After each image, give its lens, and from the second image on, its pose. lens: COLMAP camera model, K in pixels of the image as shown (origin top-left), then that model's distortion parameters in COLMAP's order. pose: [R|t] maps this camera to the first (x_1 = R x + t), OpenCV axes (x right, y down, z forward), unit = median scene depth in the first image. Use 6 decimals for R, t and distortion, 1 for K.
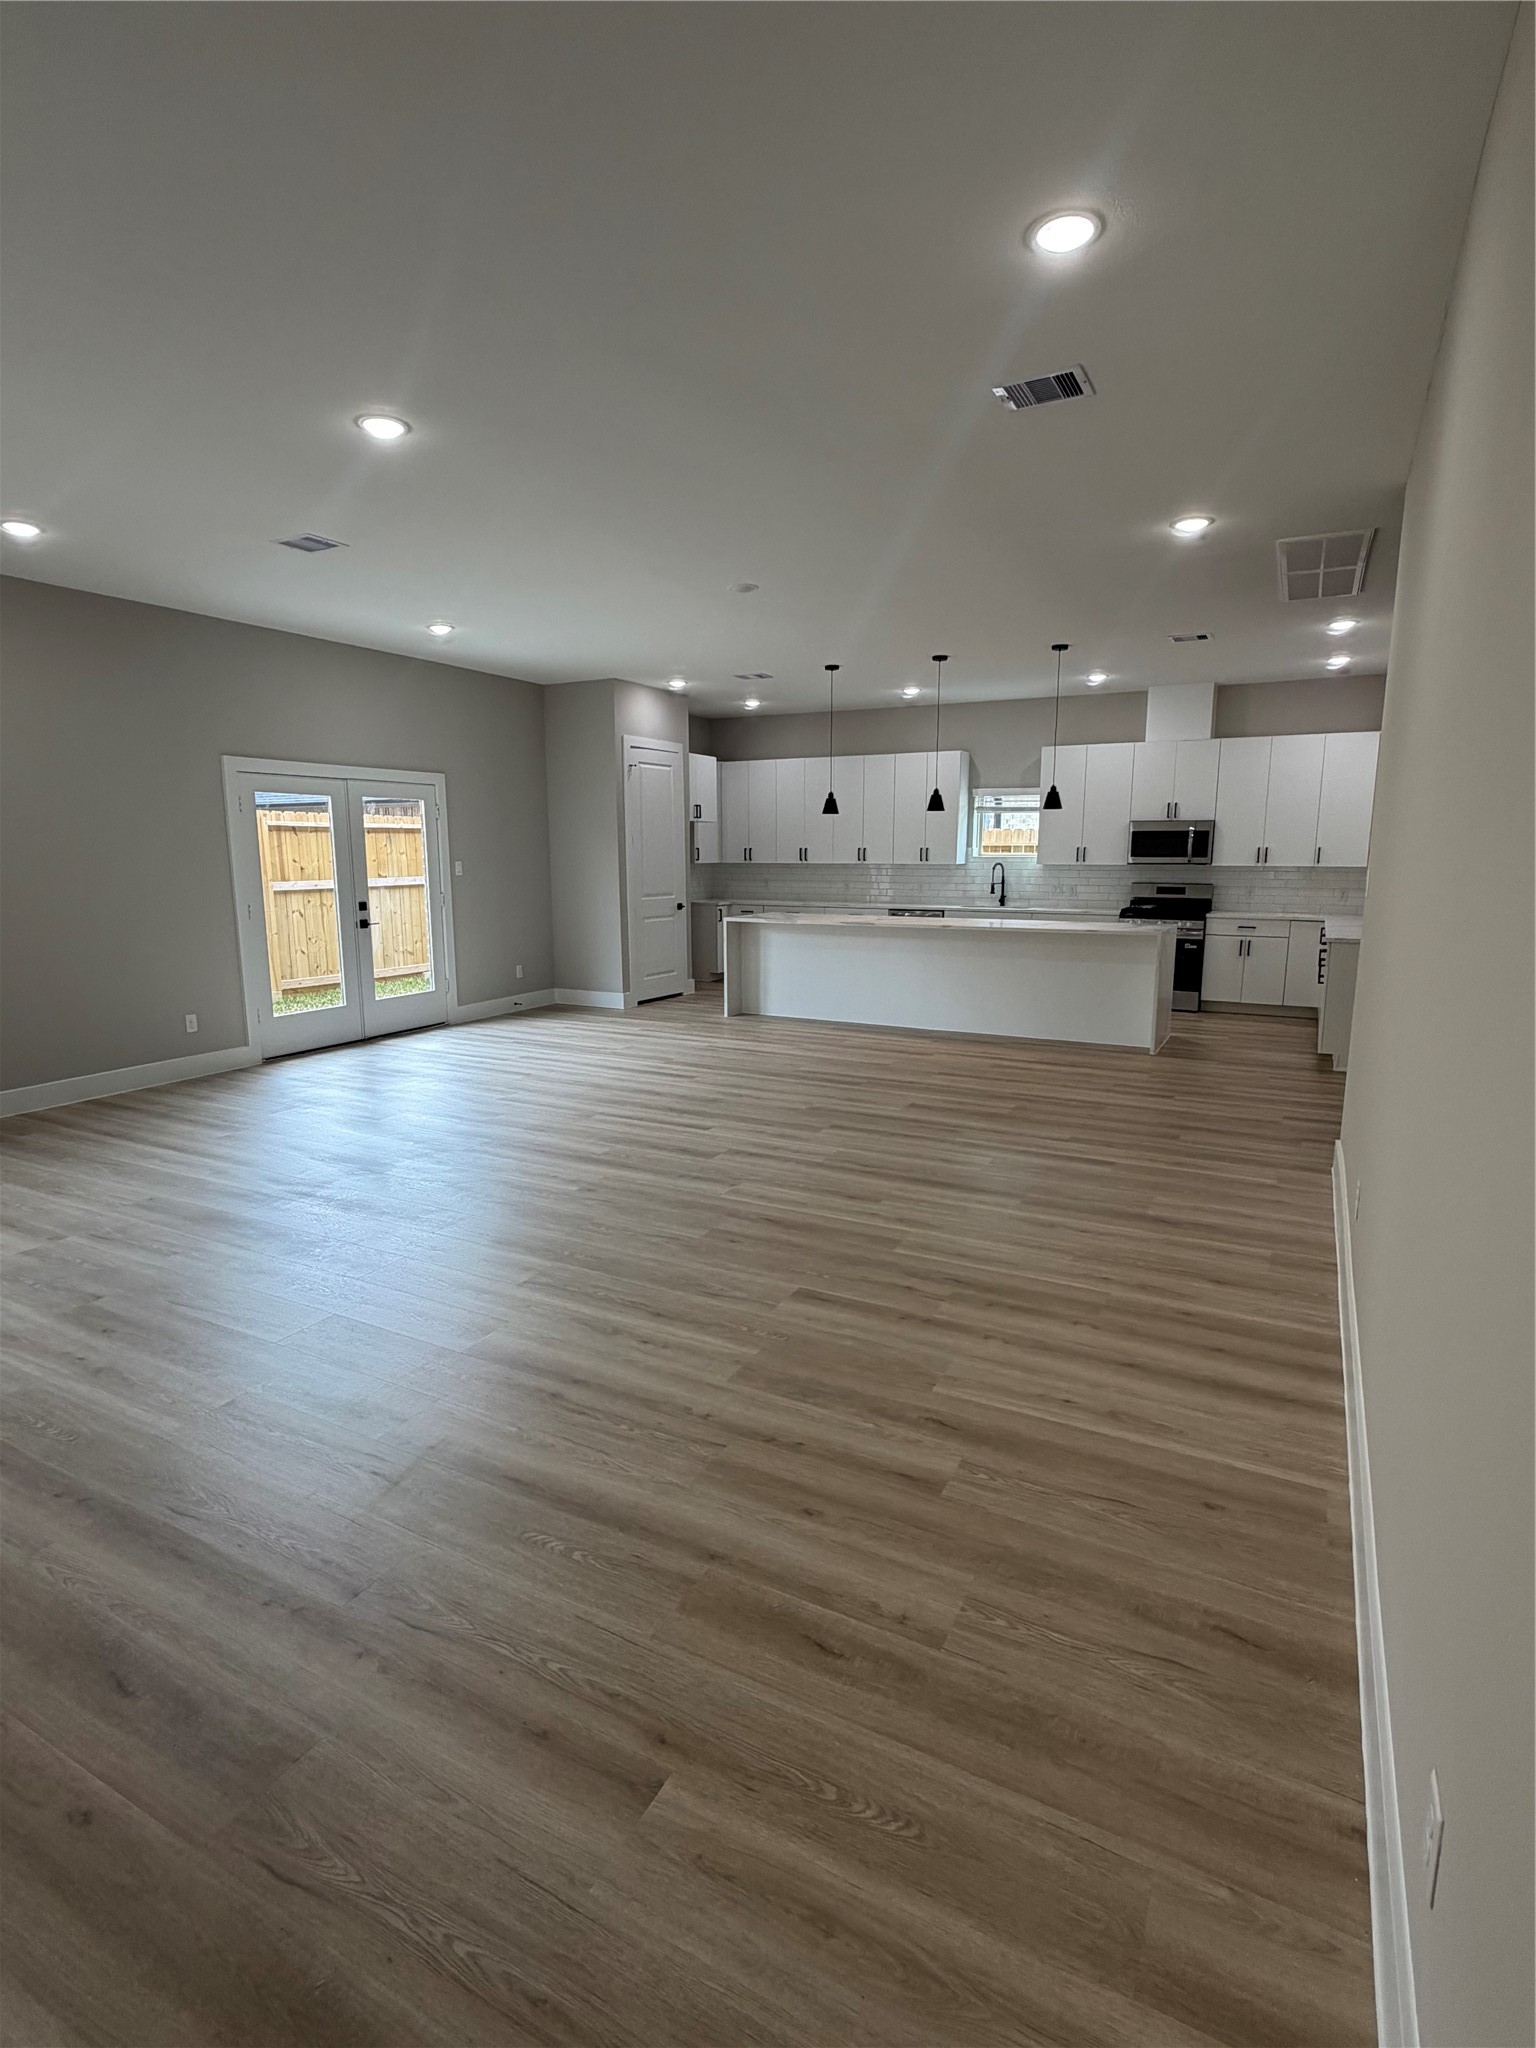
lens RADIAL K [[1030.1, 0, 768.0], [0, 1030.1, 1024.0], [0, 0, 1]] dist [-0.002397, -0.001665]
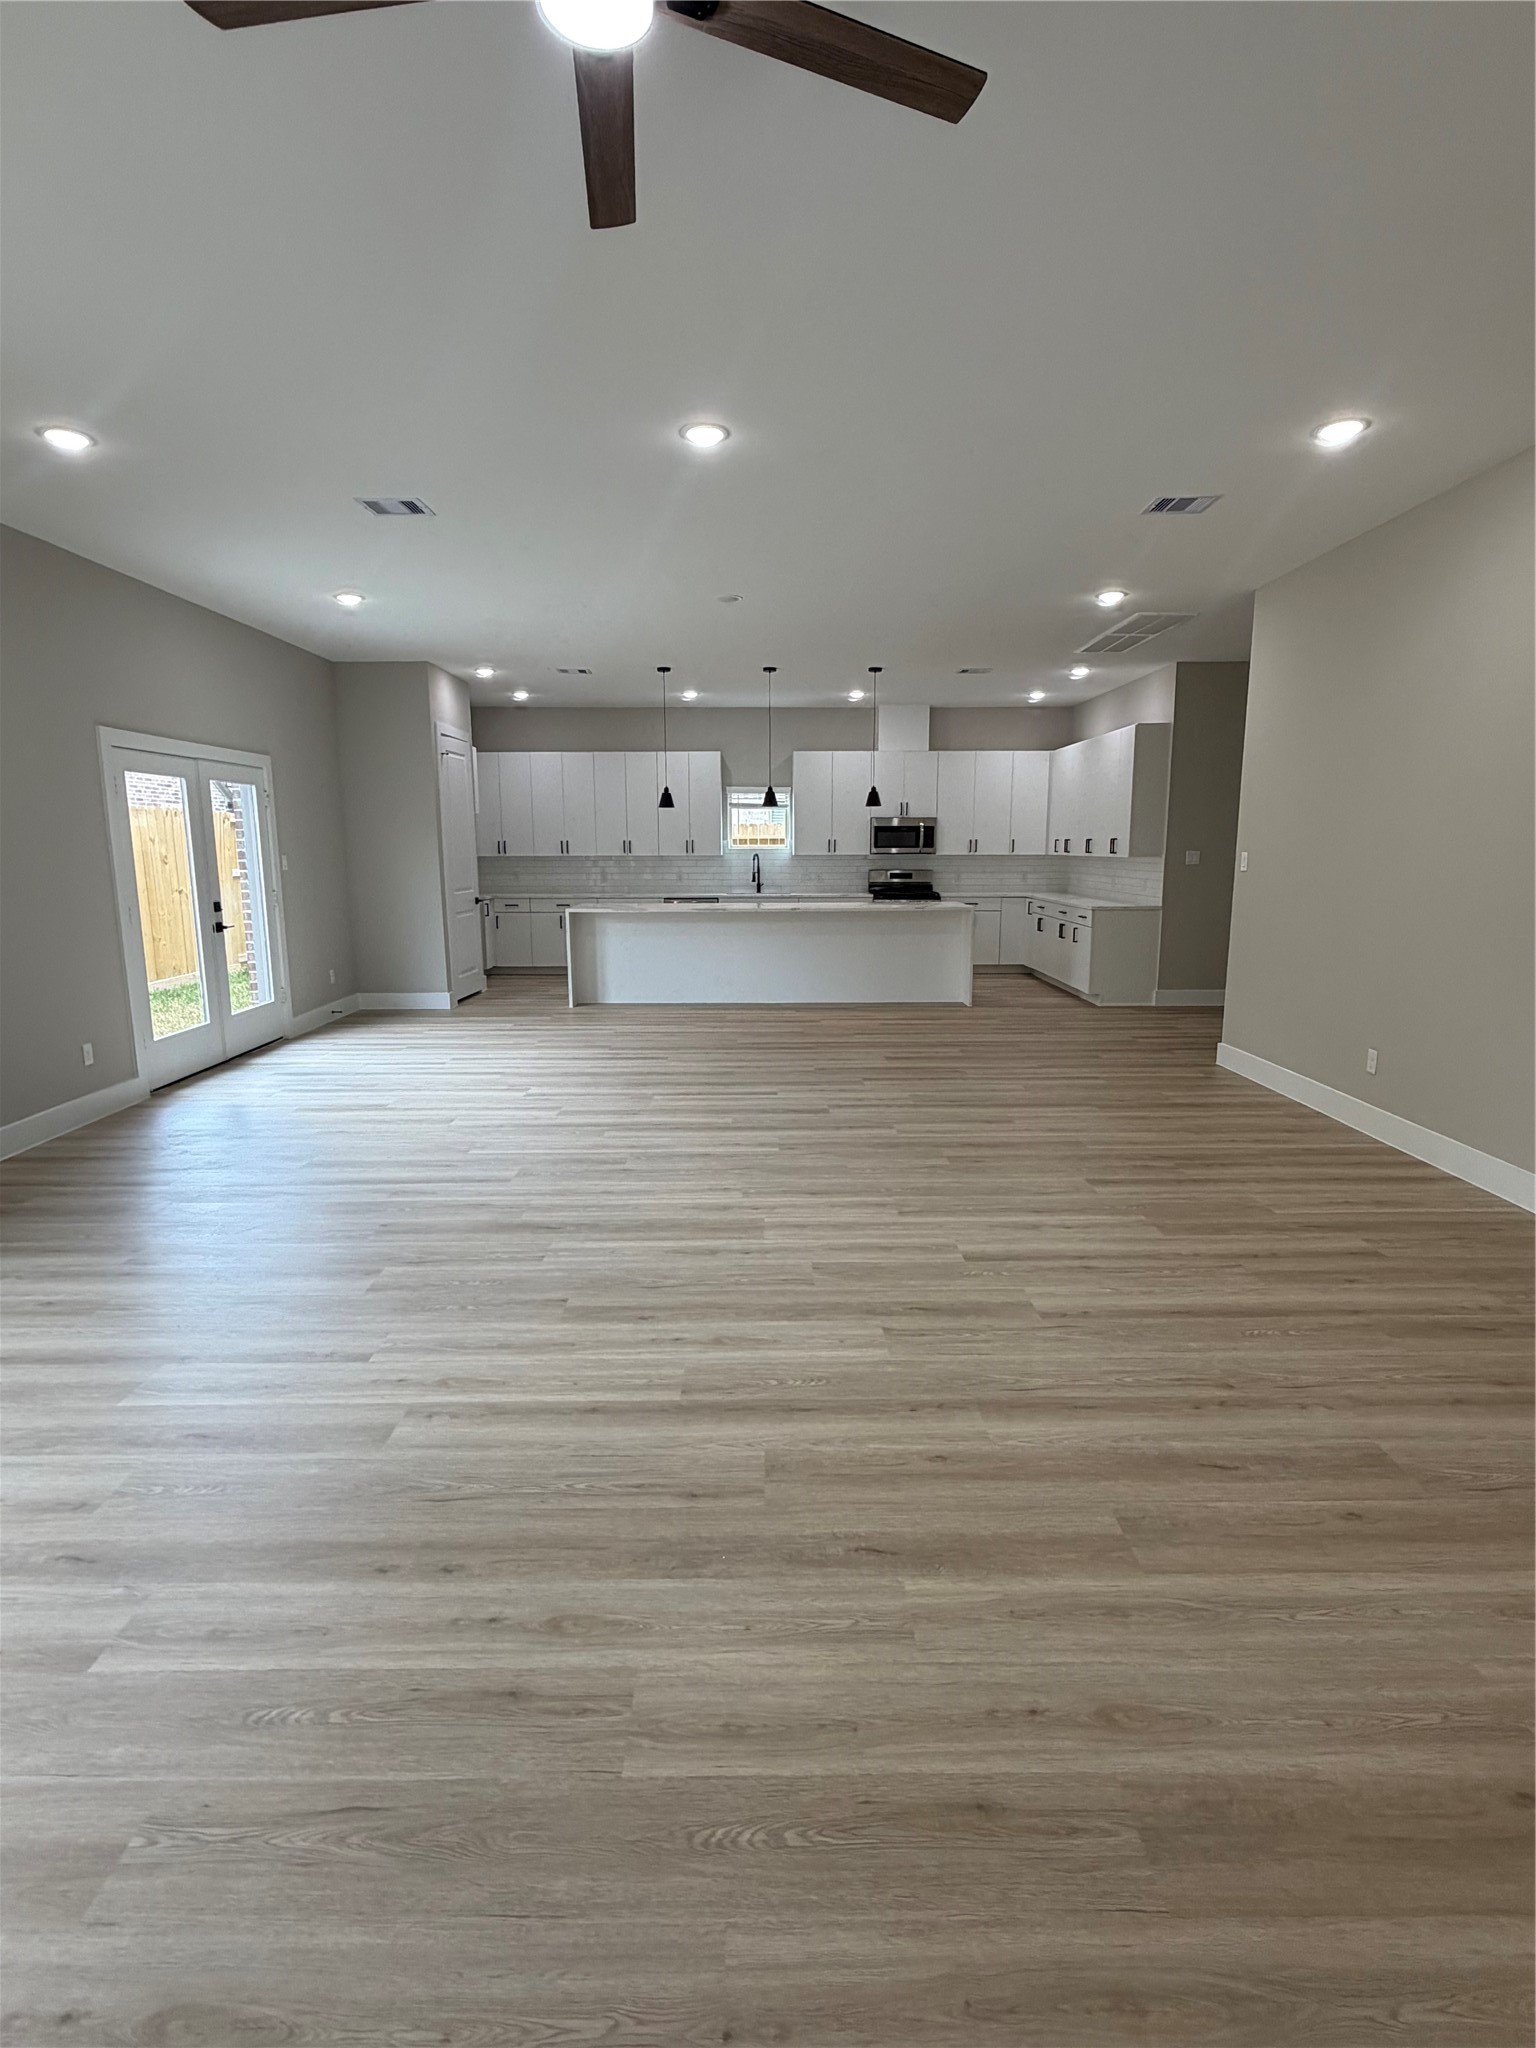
lens RADIAL K [[1026.6, 0, 772.1], [0, 1026.6, 1016.8], [0, 0, 1]] dist [0.003098, 0.000345]
pose [[0.877119, -0.081671, 0.473279, -0.345760], [0.082678, 0.996401, 0.018717, -0.000293], [-0.473104, 0.022713, 0.880714, 0.020648]]
